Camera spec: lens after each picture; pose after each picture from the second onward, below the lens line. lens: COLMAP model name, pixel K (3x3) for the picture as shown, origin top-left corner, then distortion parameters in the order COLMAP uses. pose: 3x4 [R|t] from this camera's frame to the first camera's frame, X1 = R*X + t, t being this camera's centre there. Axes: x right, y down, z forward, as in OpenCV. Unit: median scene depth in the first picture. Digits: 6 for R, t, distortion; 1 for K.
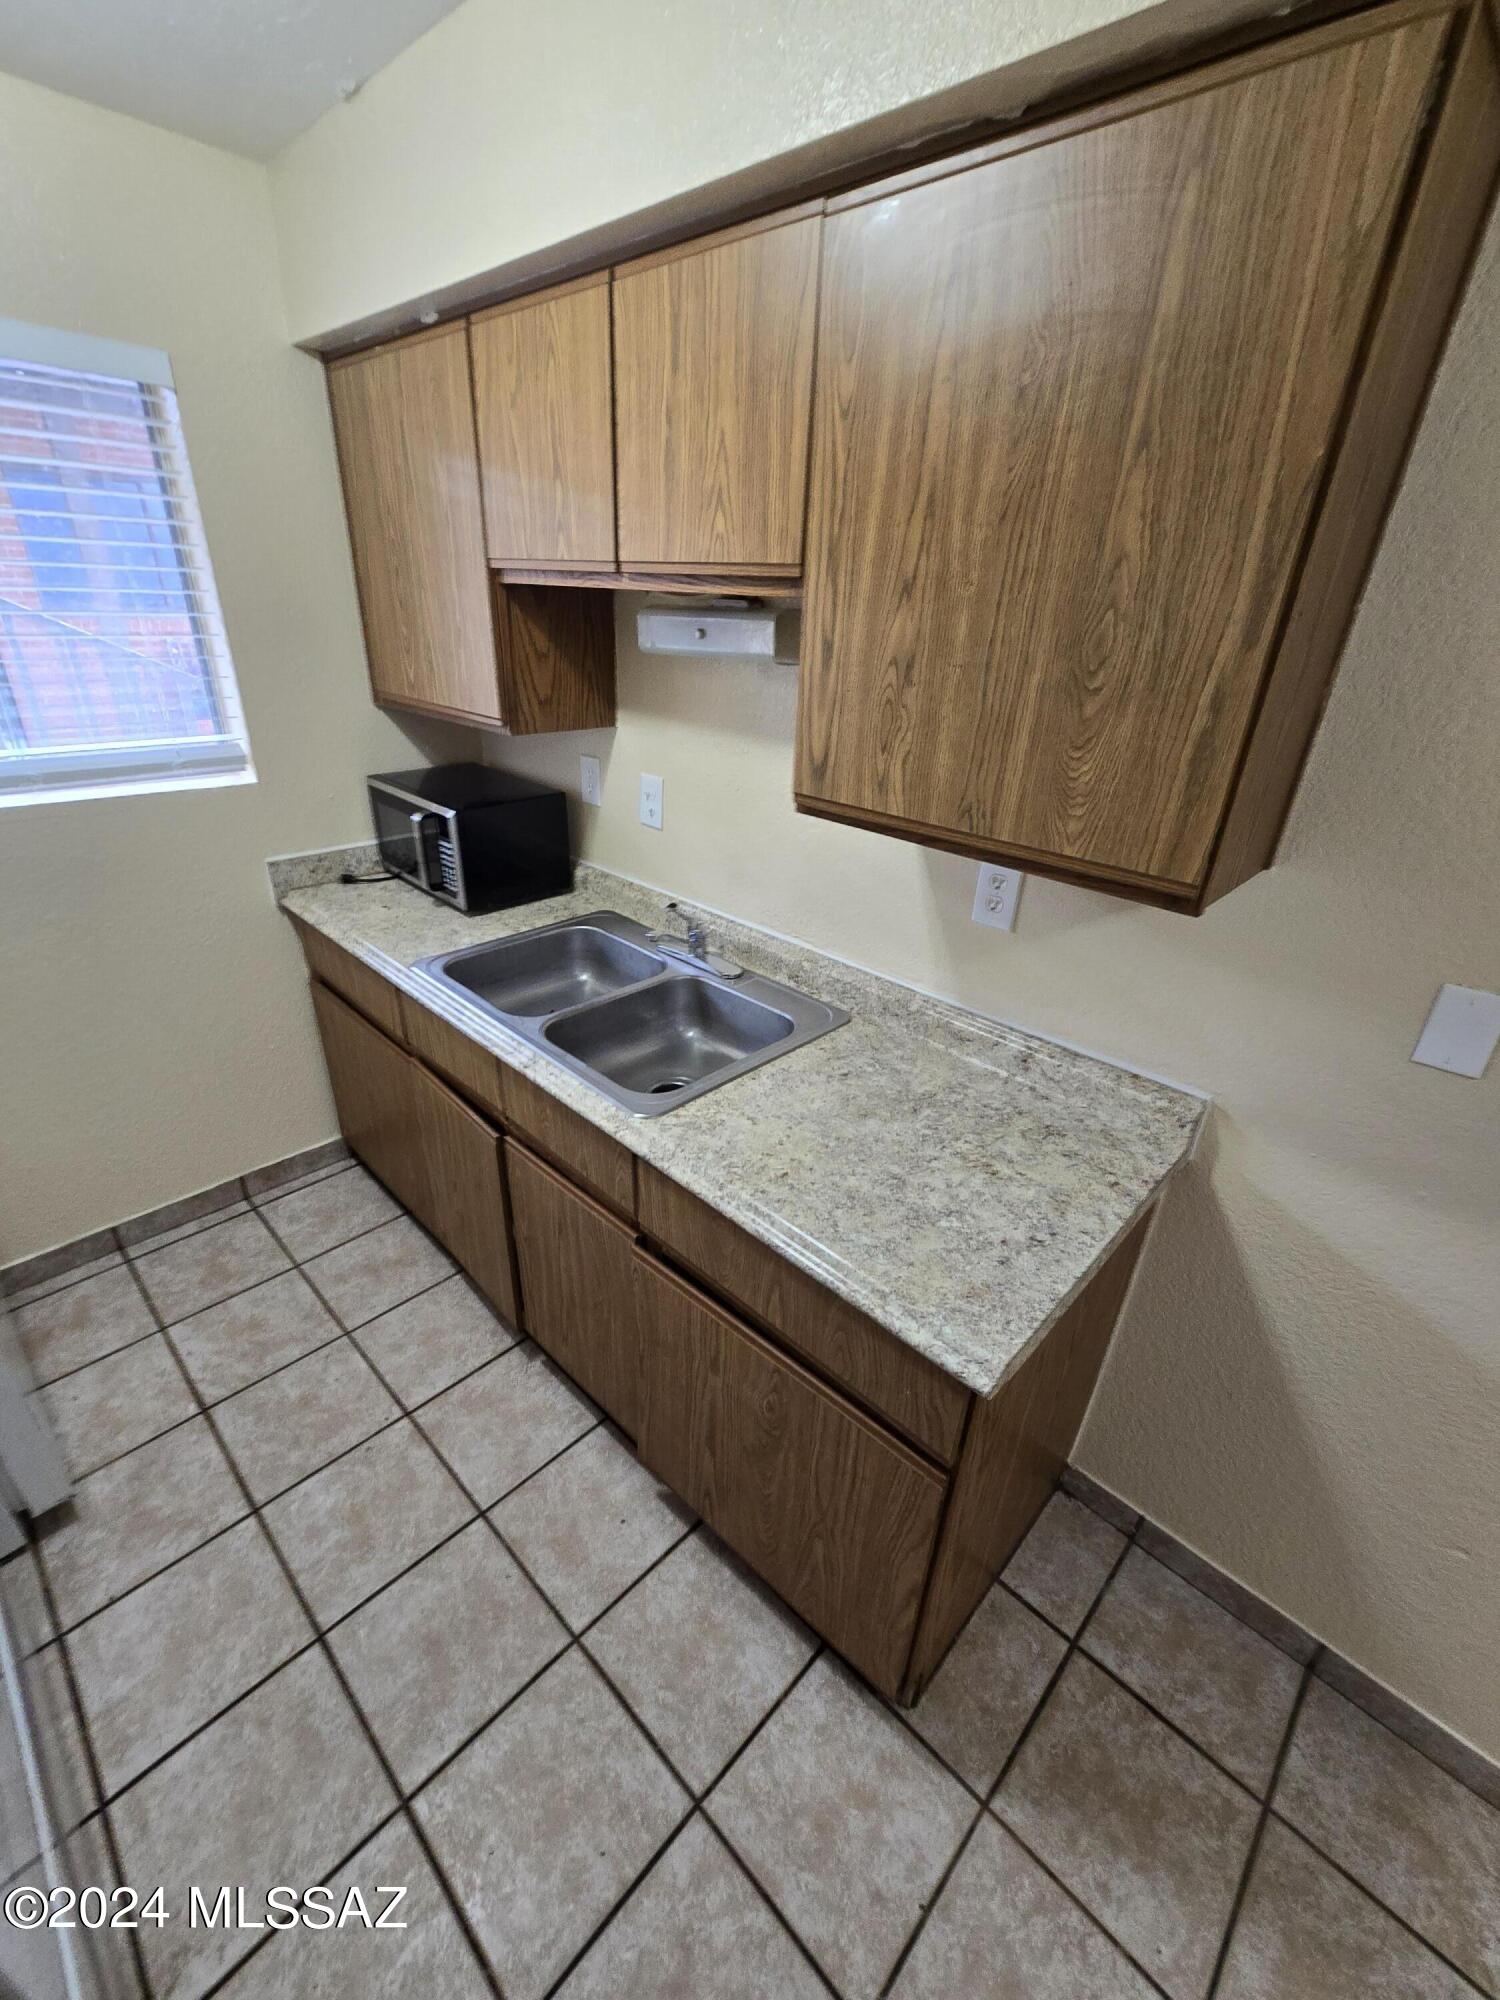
lens RADIAL K [[820.7, 0, 740.6], [0, 820.7, 1006.7], [0, 0, 1]] dist [-0.006091, 0.001931]
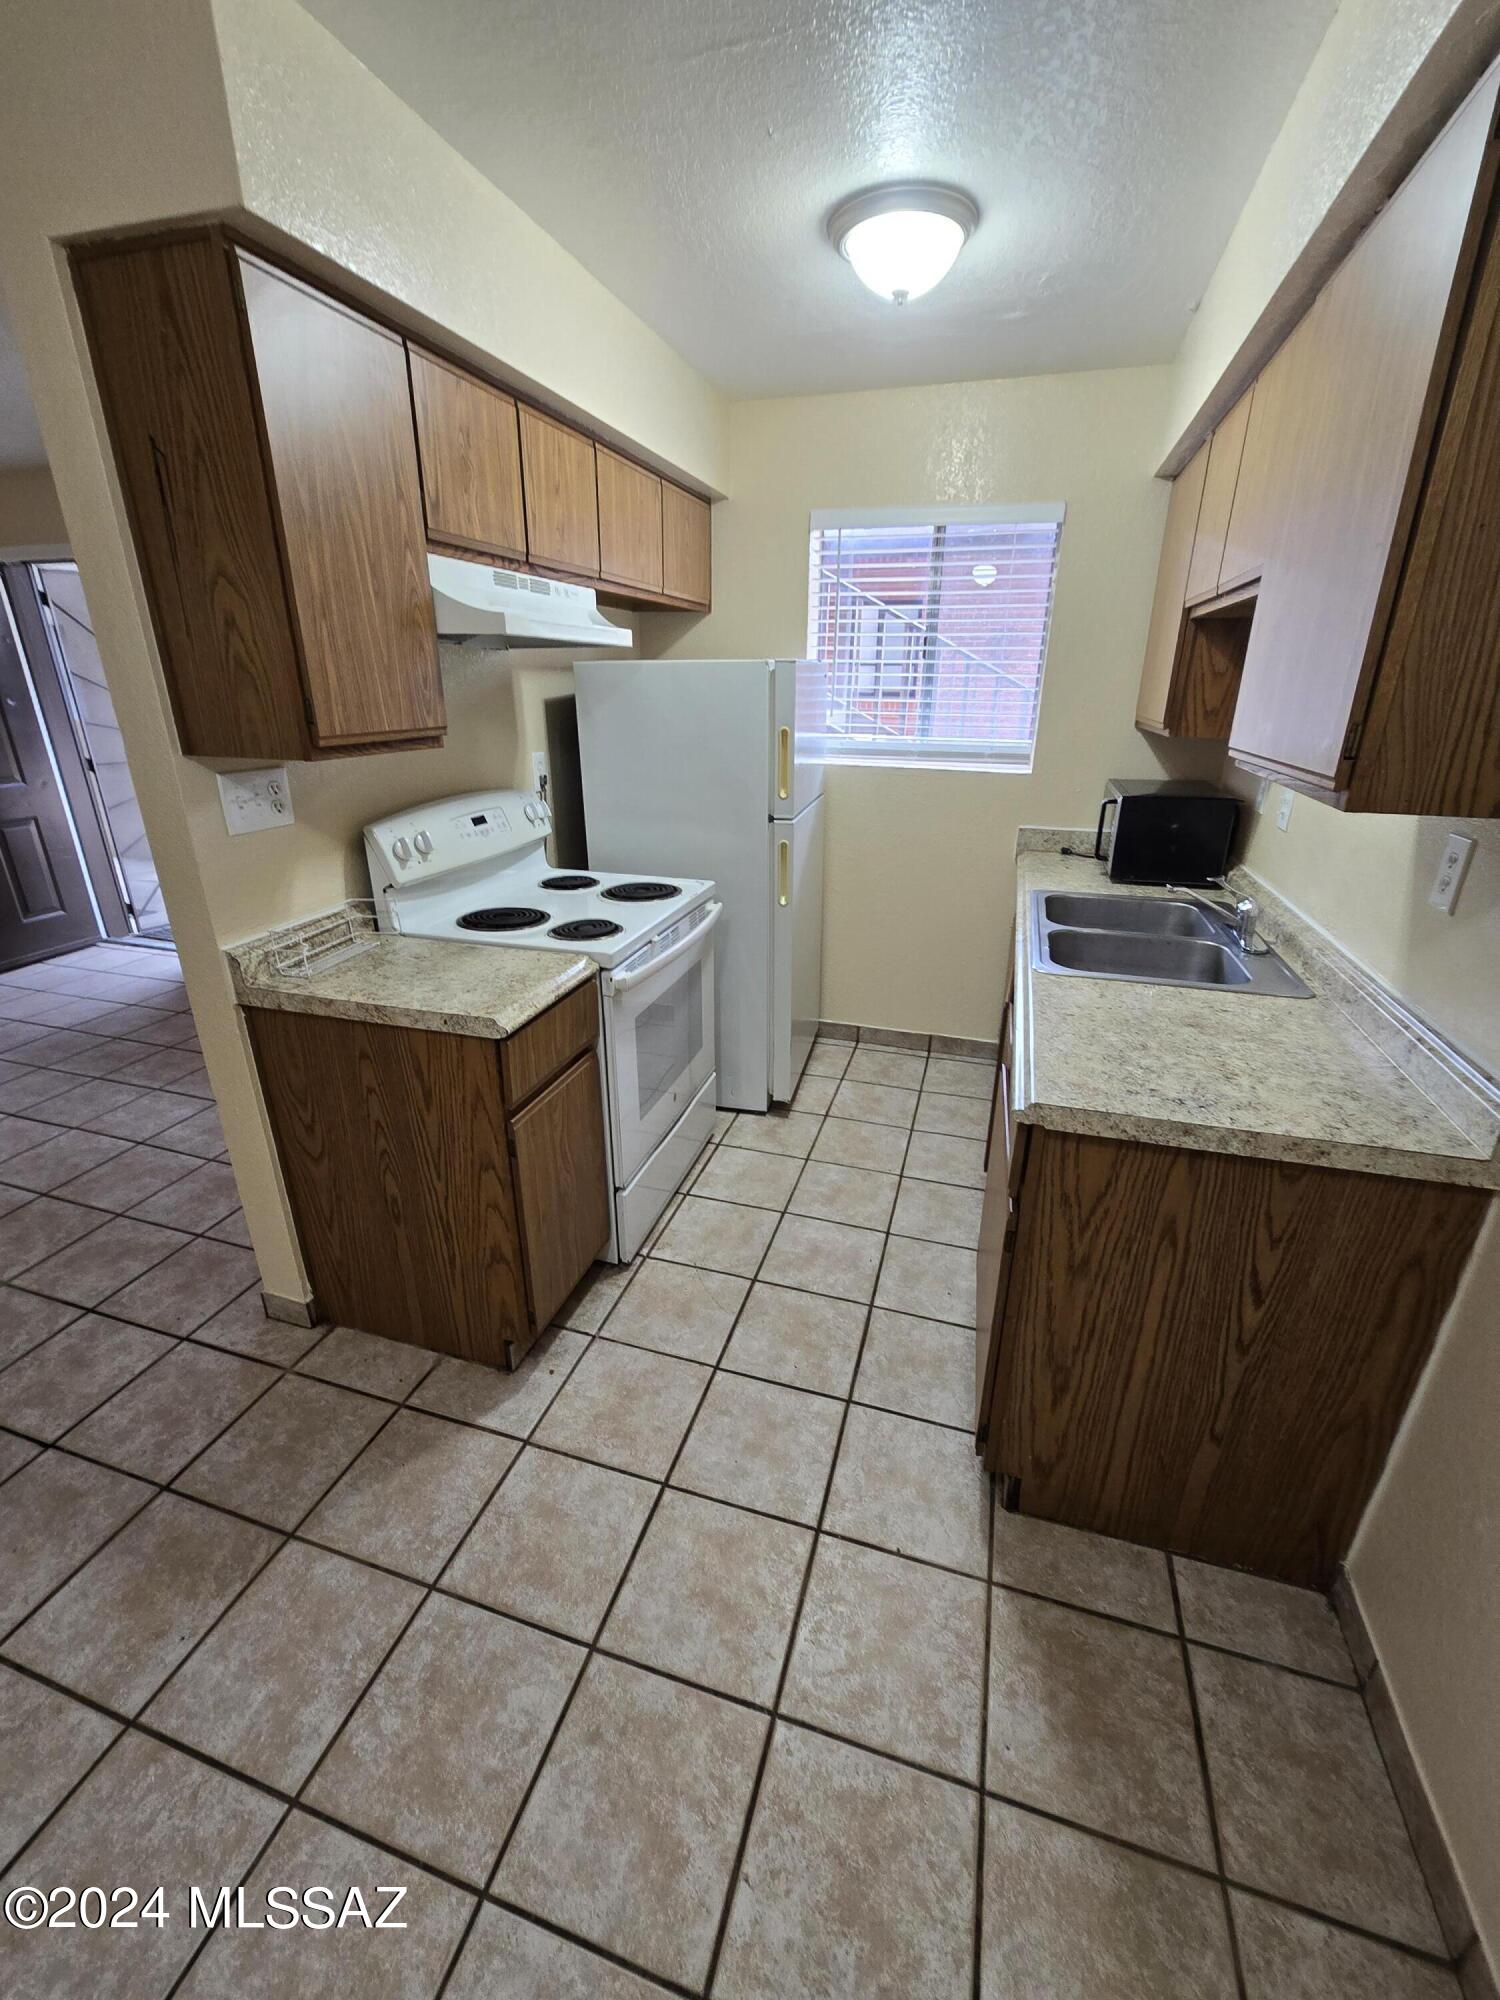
lens RADIAL K [[820.7, 0, 743.0], [0, 820.7, 1003.5], [0, 0, 1]] dist [-0.006091, 0.001931]
pose [[0.450244, 0.291116, -0.844116, 0.783084], [-0.387149, 0.915523, 0.109241, 0.209766], [0.804610, 0.277613, 0.524914, -0.104093]]
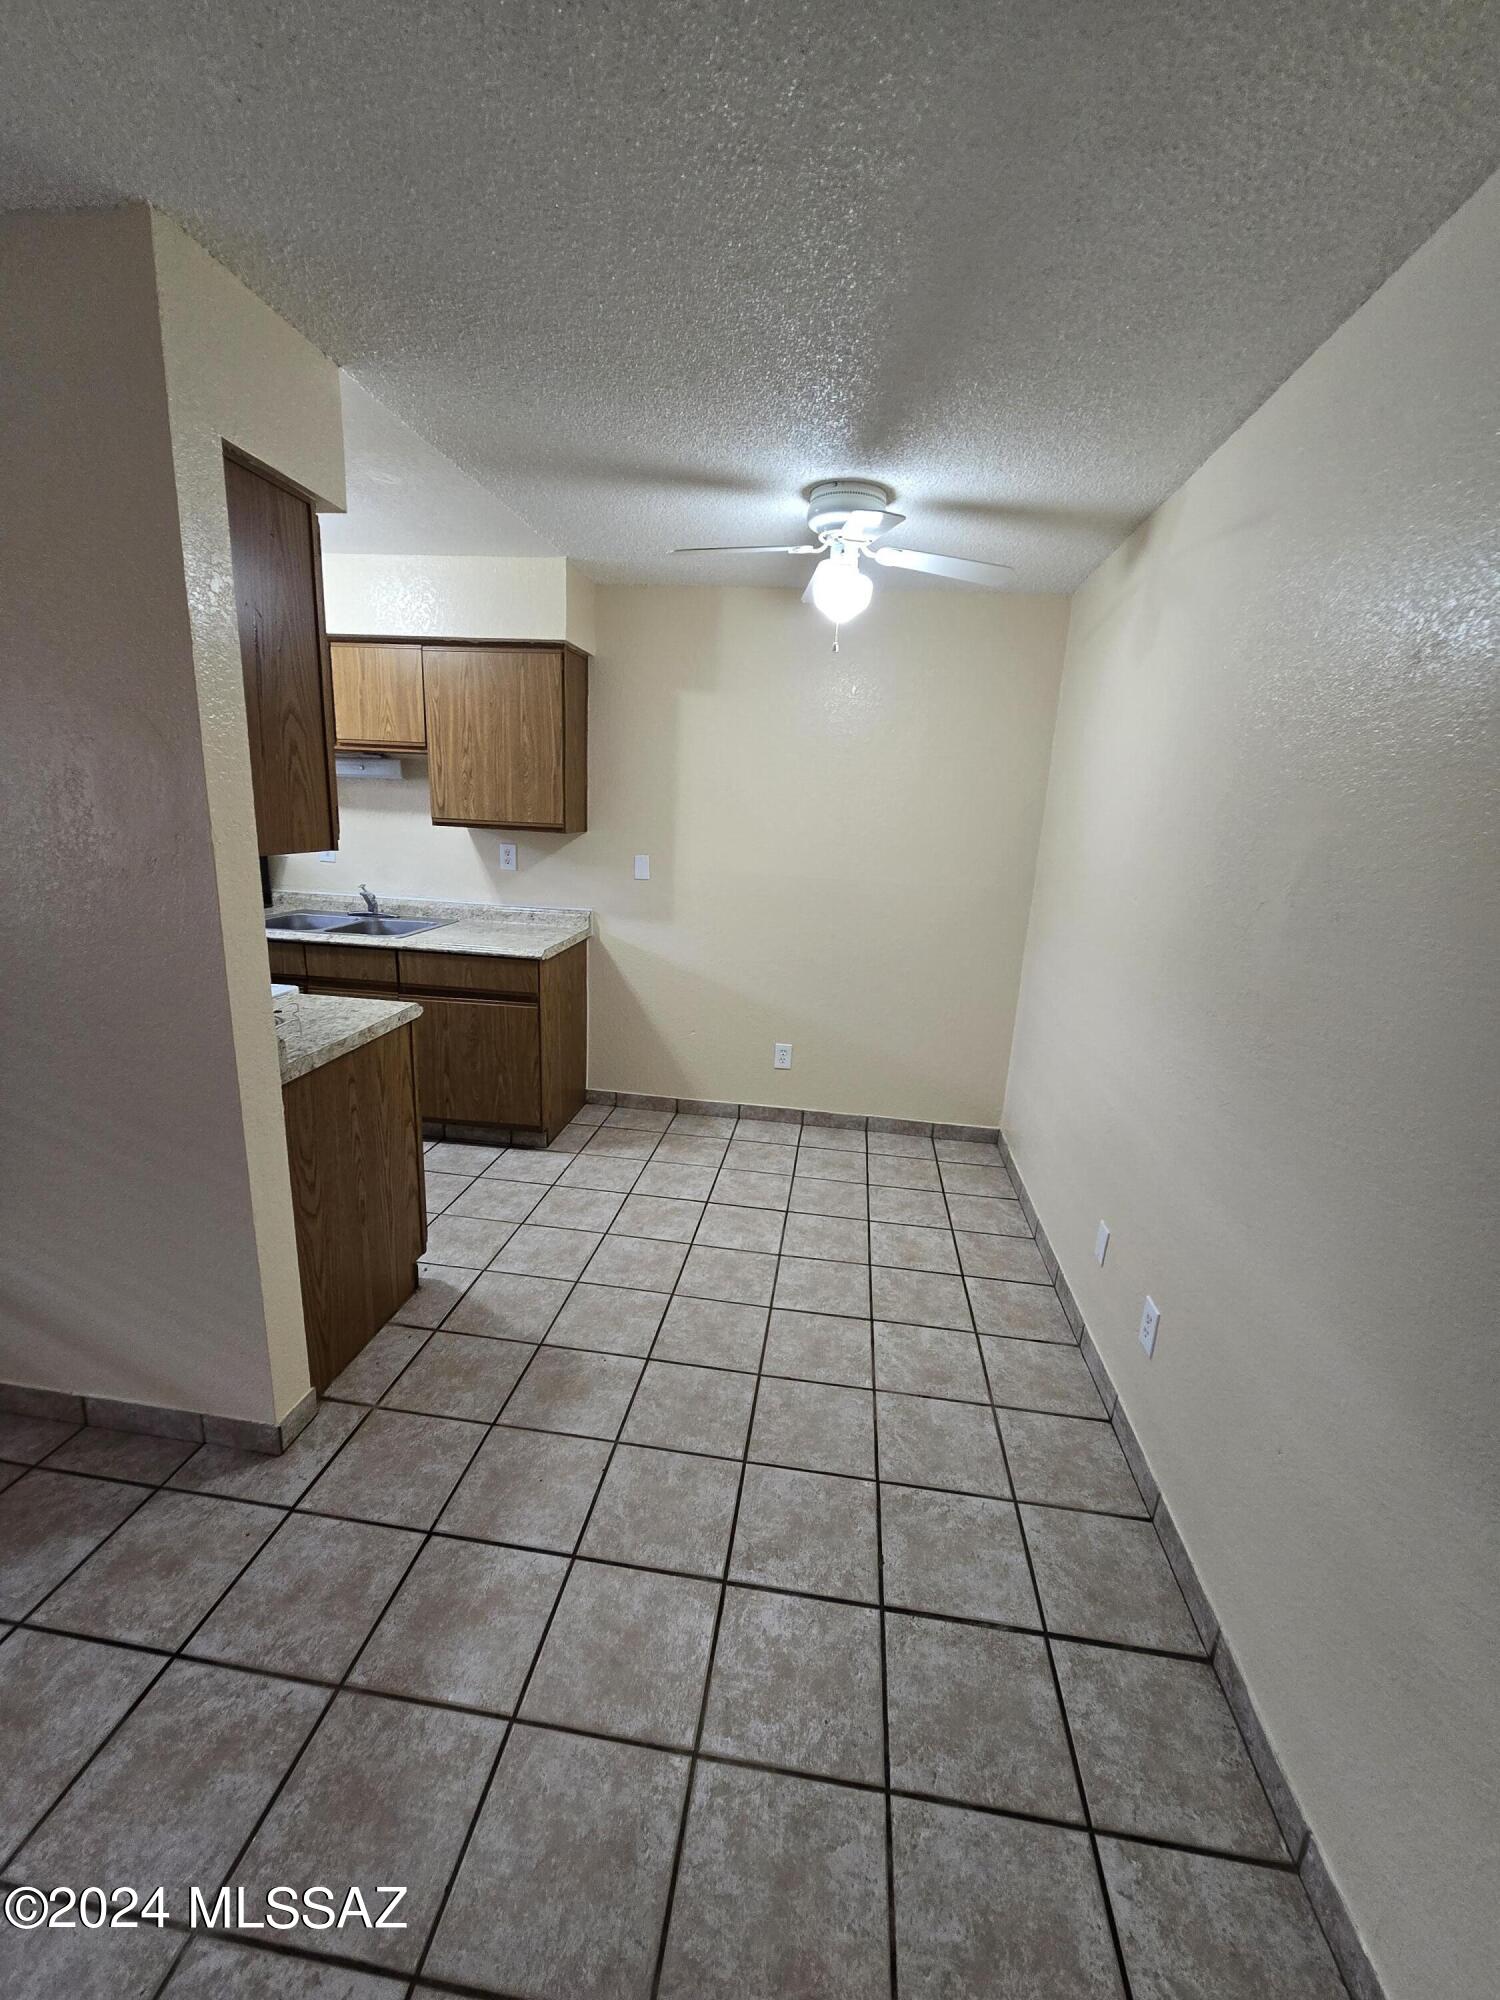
lens RADIAL K [[820.7, 0, 747.0], [0, 820.7, 1003.6], [0, 0, 1]] dist [-0.006091, 0.001931]
pose [[0.801232, -0.146831, 0.580059, -0.706765], [0.254027, 0.961196, -0.107577, 0.827592], [-0.541755, 0.233545, 0.807439, -1.519970]]
